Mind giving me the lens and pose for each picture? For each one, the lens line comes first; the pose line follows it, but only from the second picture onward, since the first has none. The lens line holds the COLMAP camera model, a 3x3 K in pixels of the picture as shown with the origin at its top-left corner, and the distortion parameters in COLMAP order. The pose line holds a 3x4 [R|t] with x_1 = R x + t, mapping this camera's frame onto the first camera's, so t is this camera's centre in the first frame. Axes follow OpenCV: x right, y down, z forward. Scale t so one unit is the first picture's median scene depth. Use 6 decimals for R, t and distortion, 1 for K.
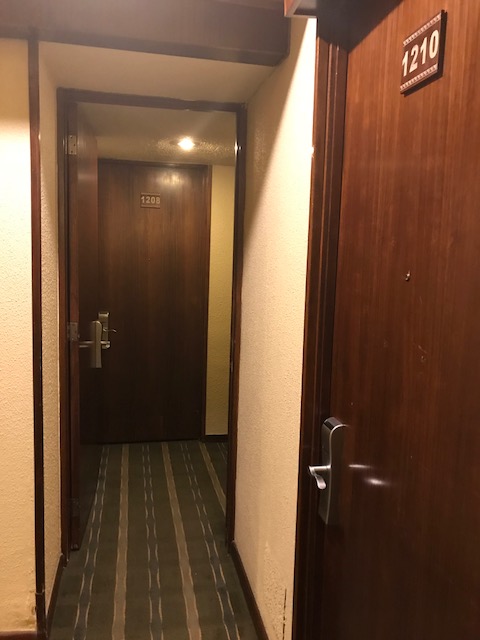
lens RADIAL K [[522.2, 0, 240.1], [0, 522.2, 316.8], [0, 0, 1]] dist [-0.004430, 0.006672]
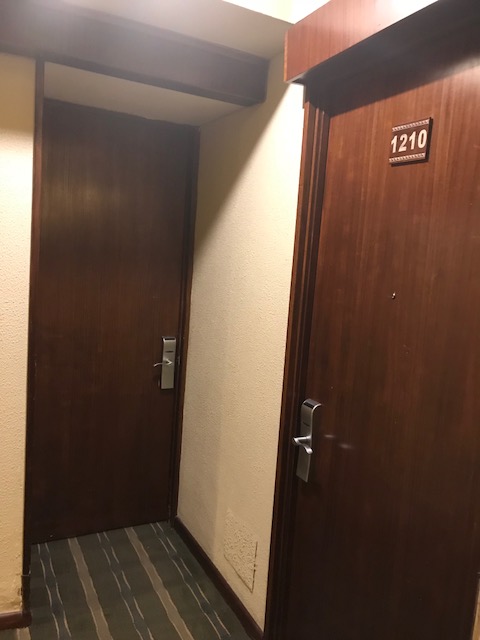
lens RADIAL K [[519.6, 0, 240.0], [0, 519.6, 320.0], [0, 0, 1]] dist [0.007941, 0.002035]
pose [[0.962095, 0.005327, 0.272664, -0.415547], [-0.011200, 0.999737, 0.019988, -0.031532], [-0.272486, -0.022285, 0.961902, -0.220750]]
